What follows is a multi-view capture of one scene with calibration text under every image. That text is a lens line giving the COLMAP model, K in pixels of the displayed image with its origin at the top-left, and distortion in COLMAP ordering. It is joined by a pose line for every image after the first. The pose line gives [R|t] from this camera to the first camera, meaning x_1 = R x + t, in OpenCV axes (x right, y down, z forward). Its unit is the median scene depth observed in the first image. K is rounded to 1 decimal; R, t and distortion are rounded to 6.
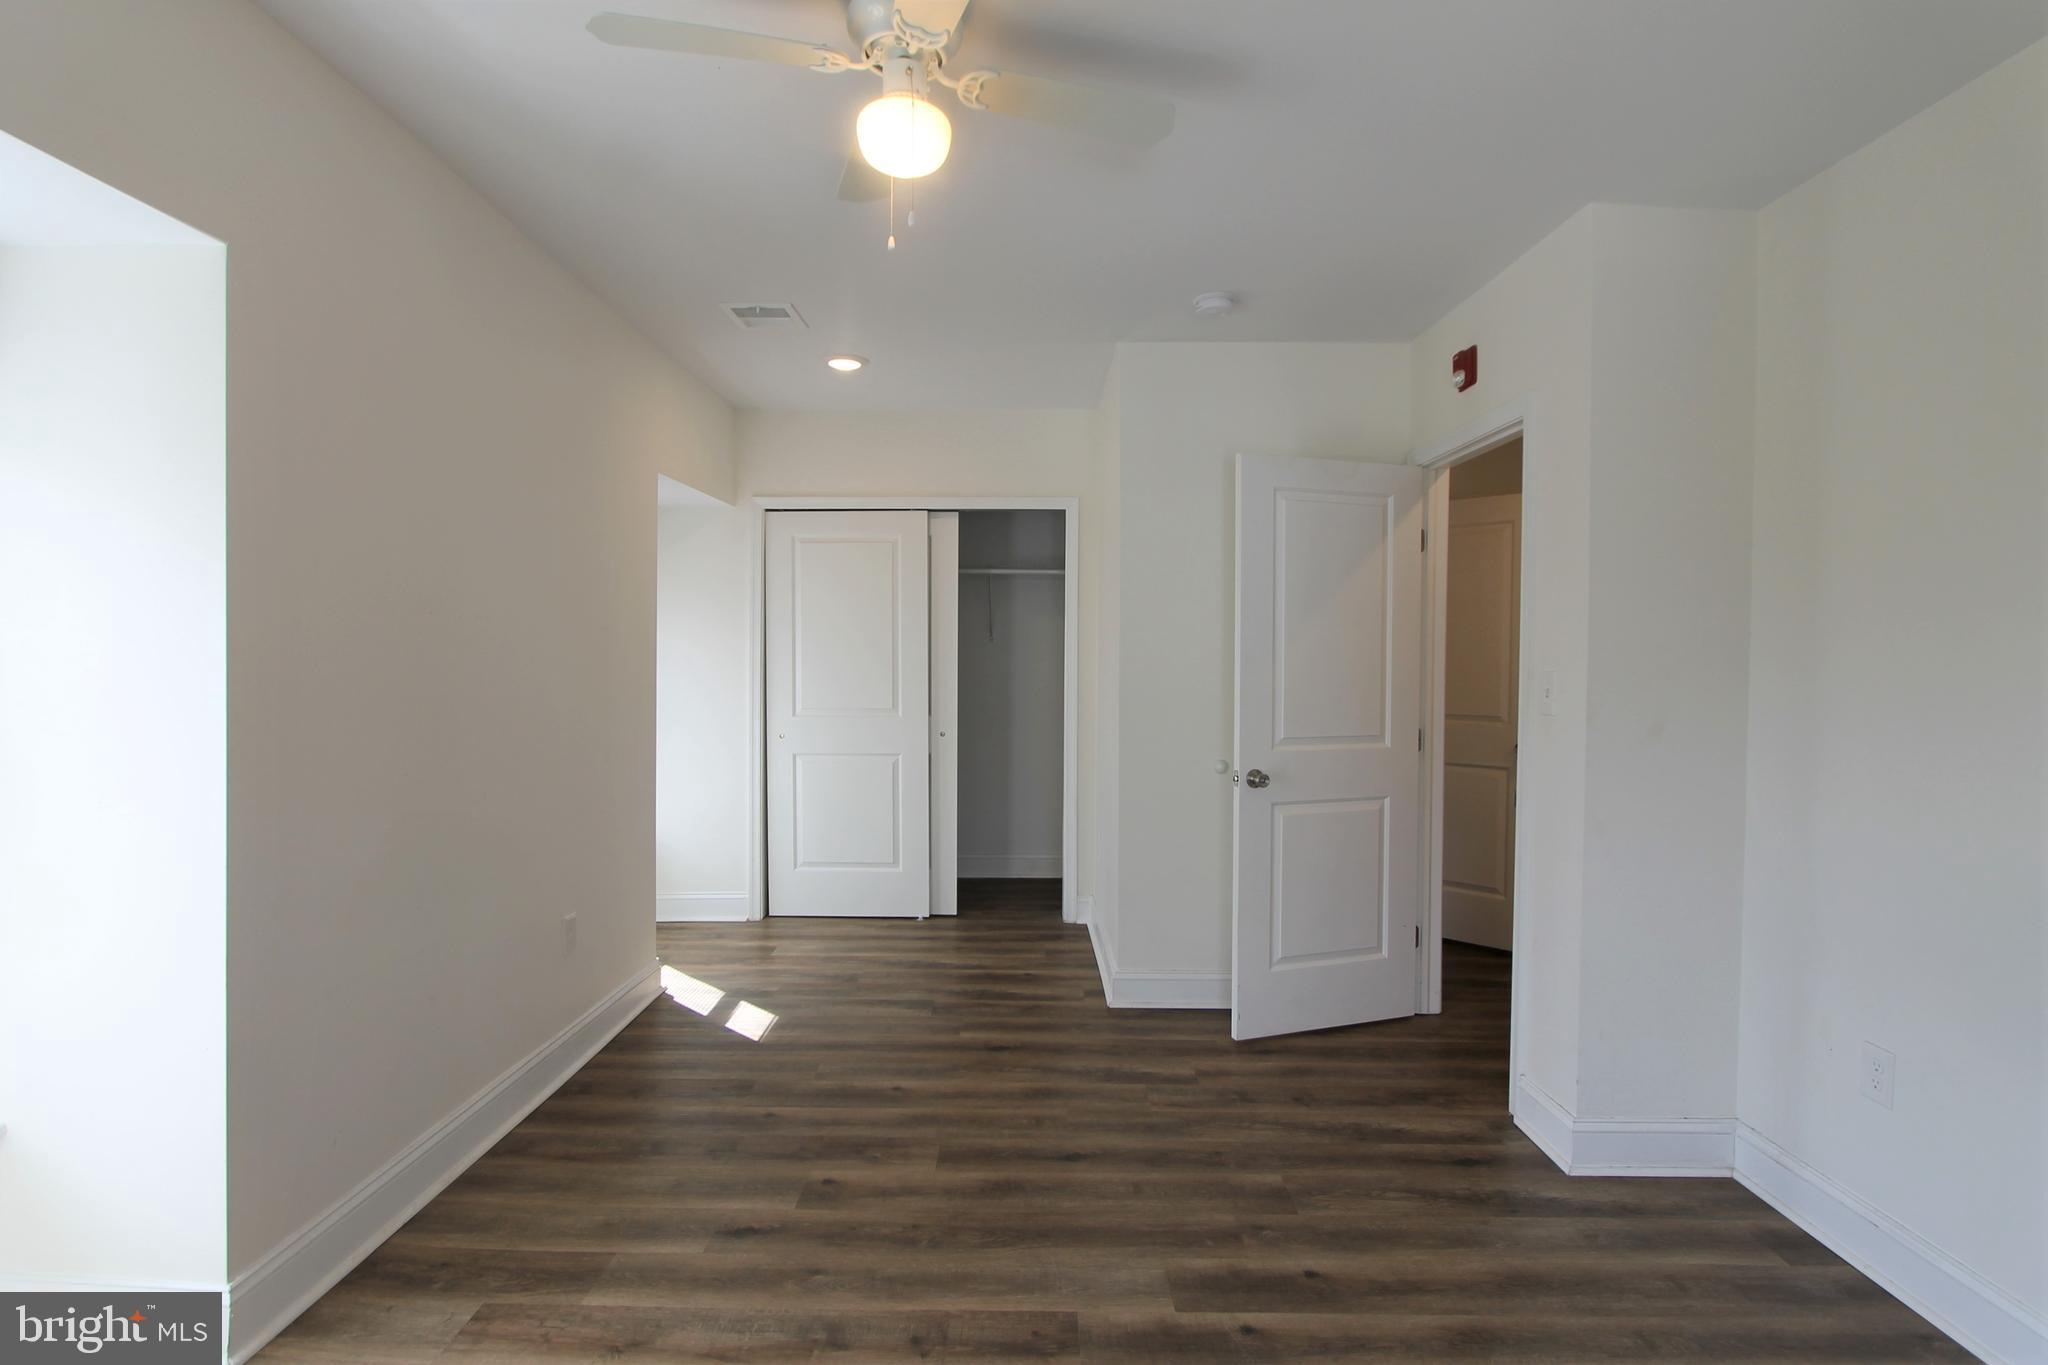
lens RADIAL K [[927.2, 0, 1024.0], [0, 927.2, 682.5], [0, 0, 1]] dist [0.000044, 0.000079]
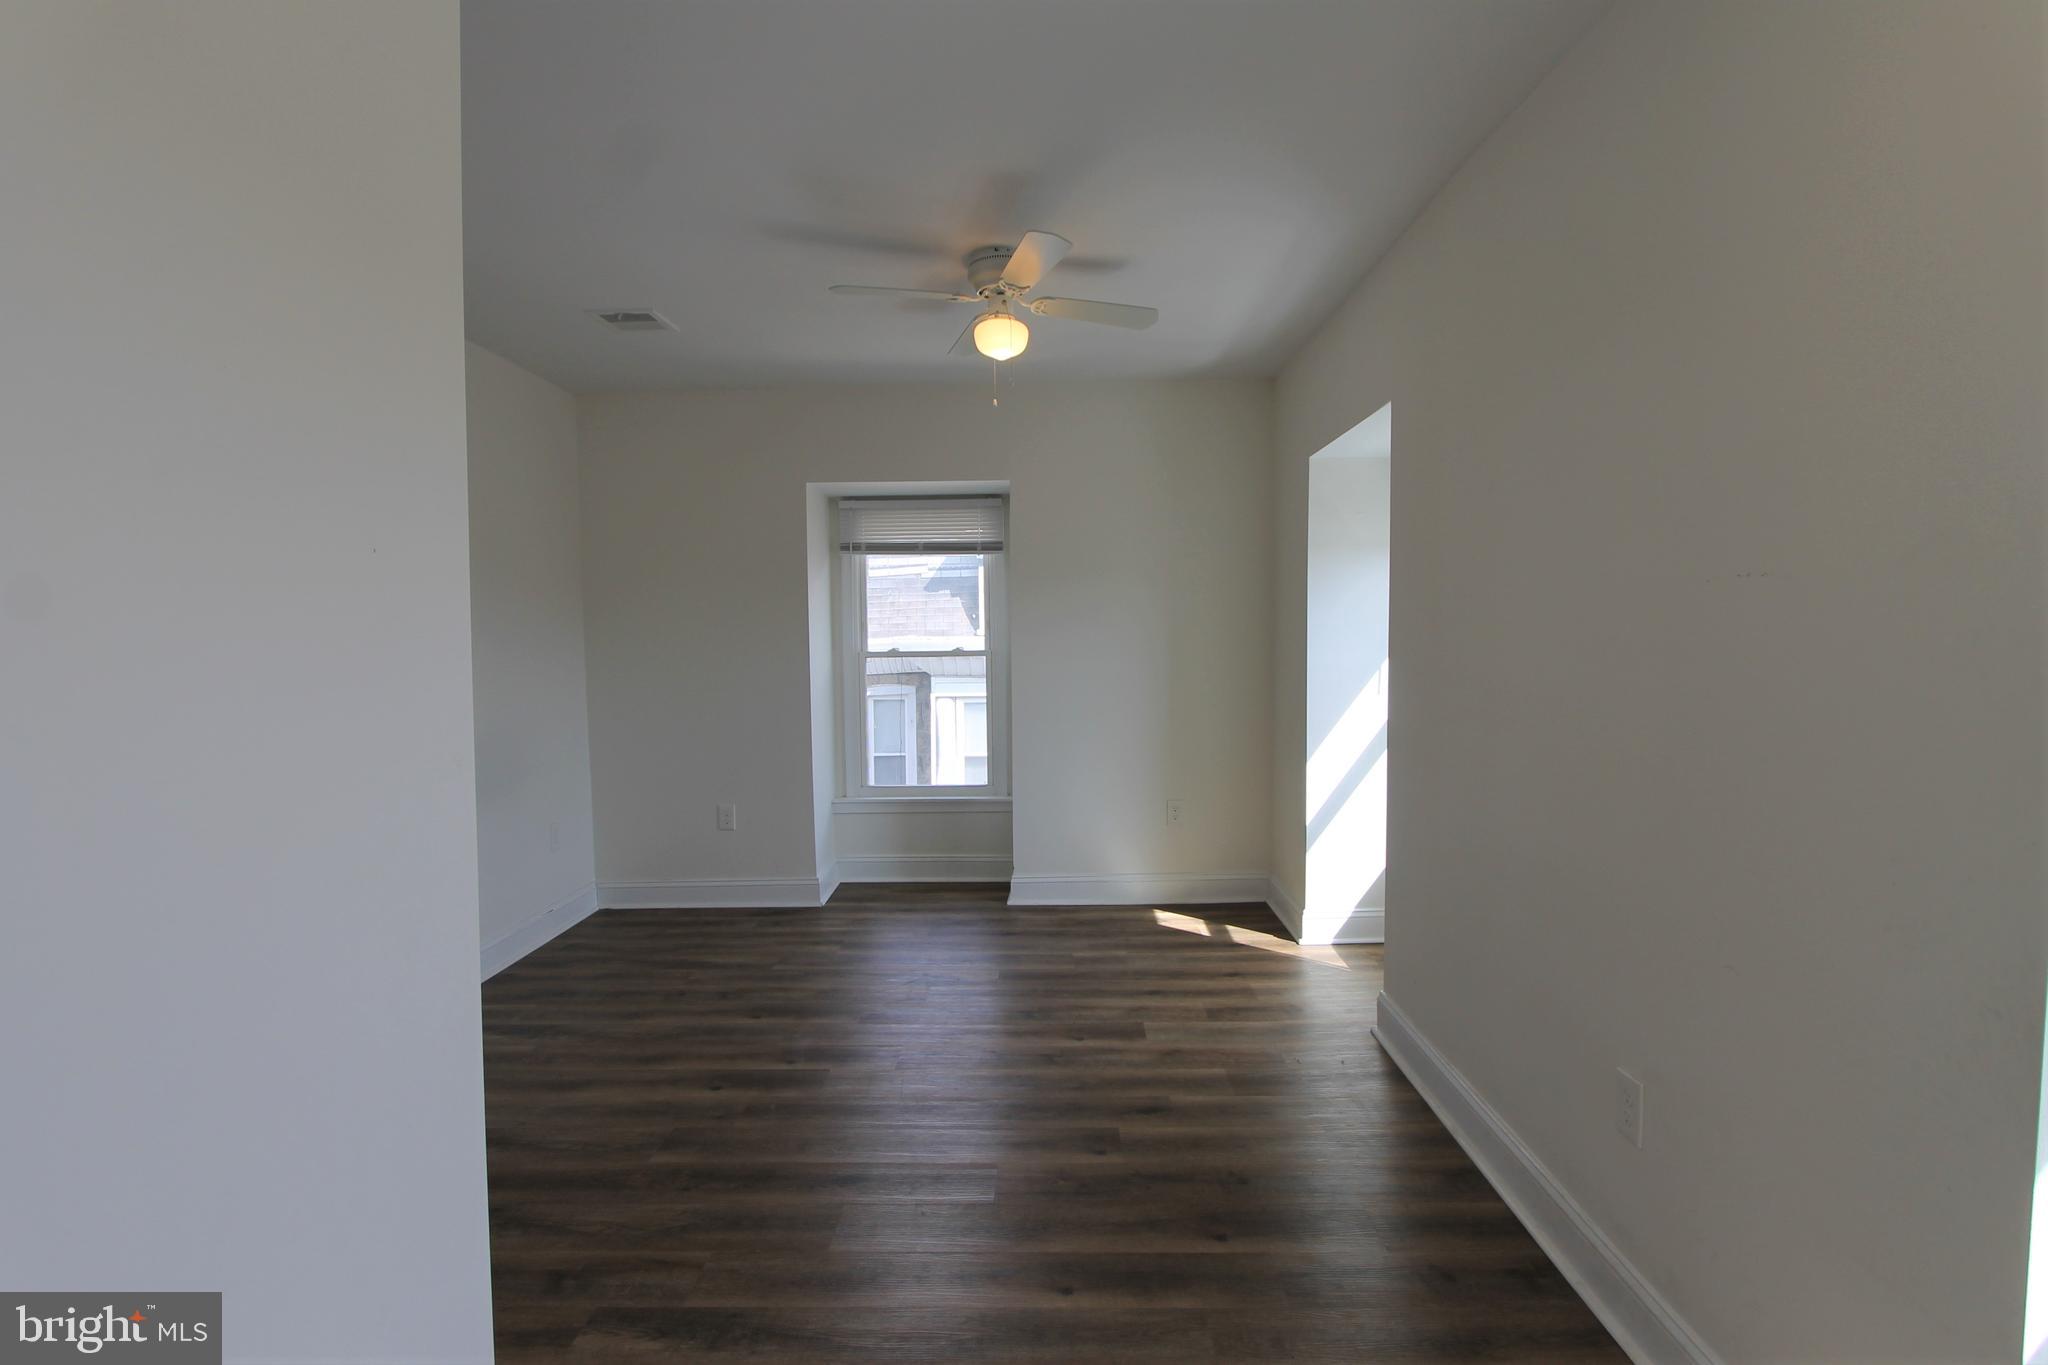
lens RADIAL K [[998.0, 0, 1041.7], [0, 998.0, 687.2], [0, 0, 1]] dist [-0.003581, -0.007414]
pose [[-0.999997, -0.001437, 0.001902, -0.155976], [-0.001288, 0.997110, 0.075957, -0.058444], [-0.002006, 0.075954, -0.997109, 2.181606]]
